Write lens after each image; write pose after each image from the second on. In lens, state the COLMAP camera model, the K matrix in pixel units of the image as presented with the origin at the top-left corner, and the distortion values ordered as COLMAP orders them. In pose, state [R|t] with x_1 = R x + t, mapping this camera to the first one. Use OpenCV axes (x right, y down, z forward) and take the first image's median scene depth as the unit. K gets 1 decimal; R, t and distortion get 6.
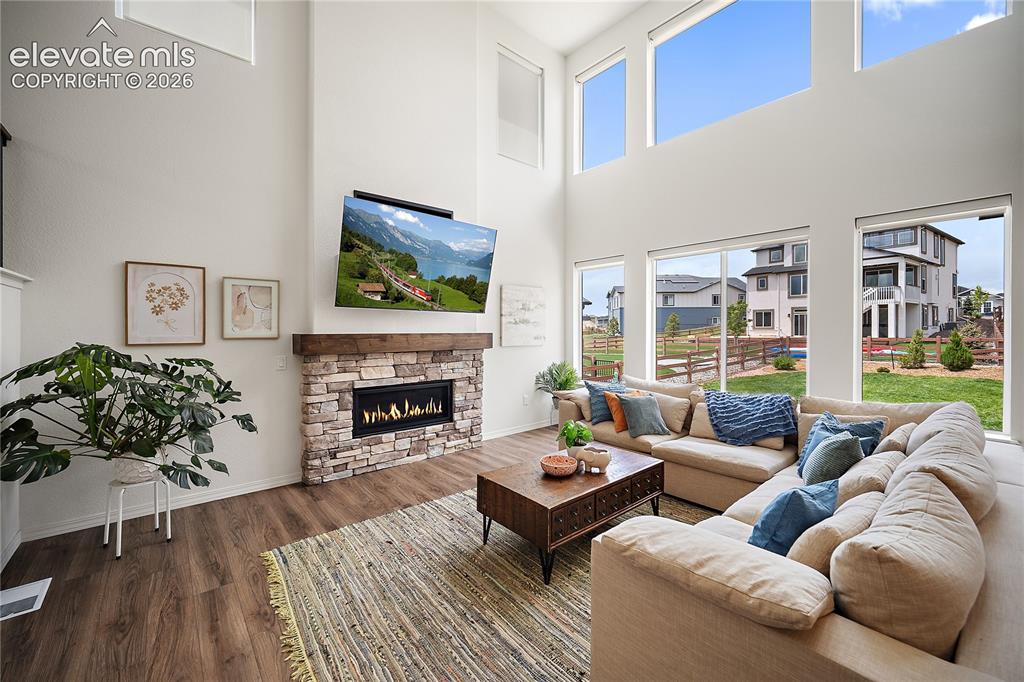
lens RADIAL K [[409.5, 0, 510.0], [0, 409.5, 324.1], [0, 0, 1]] dist [0.002578, 0.000498]
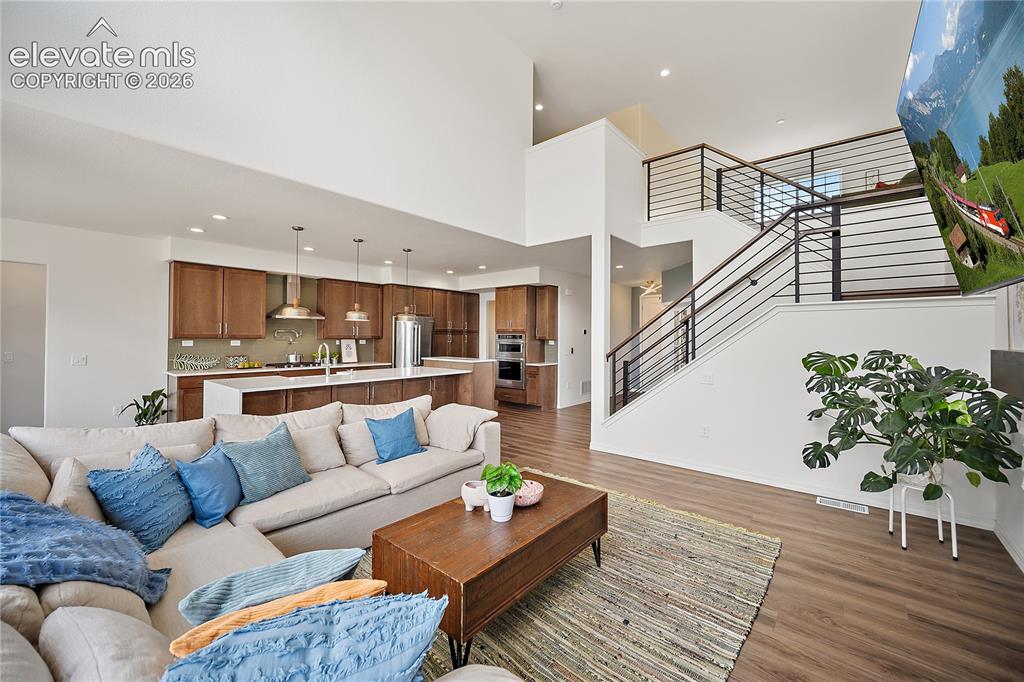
lens RADIAL K [[409.5, 0, 505.7], [0, 409.5, 333.2], [0, 0, 1]] dist [0.002578, 0.000498]
pose [[-0.989707, -0.007211, -0.142928, 0.198666], [-0.004142, 0.999755, -0.021755, 0.014017], [0.143049, -0.020939, -0.989494, 1.311151]]
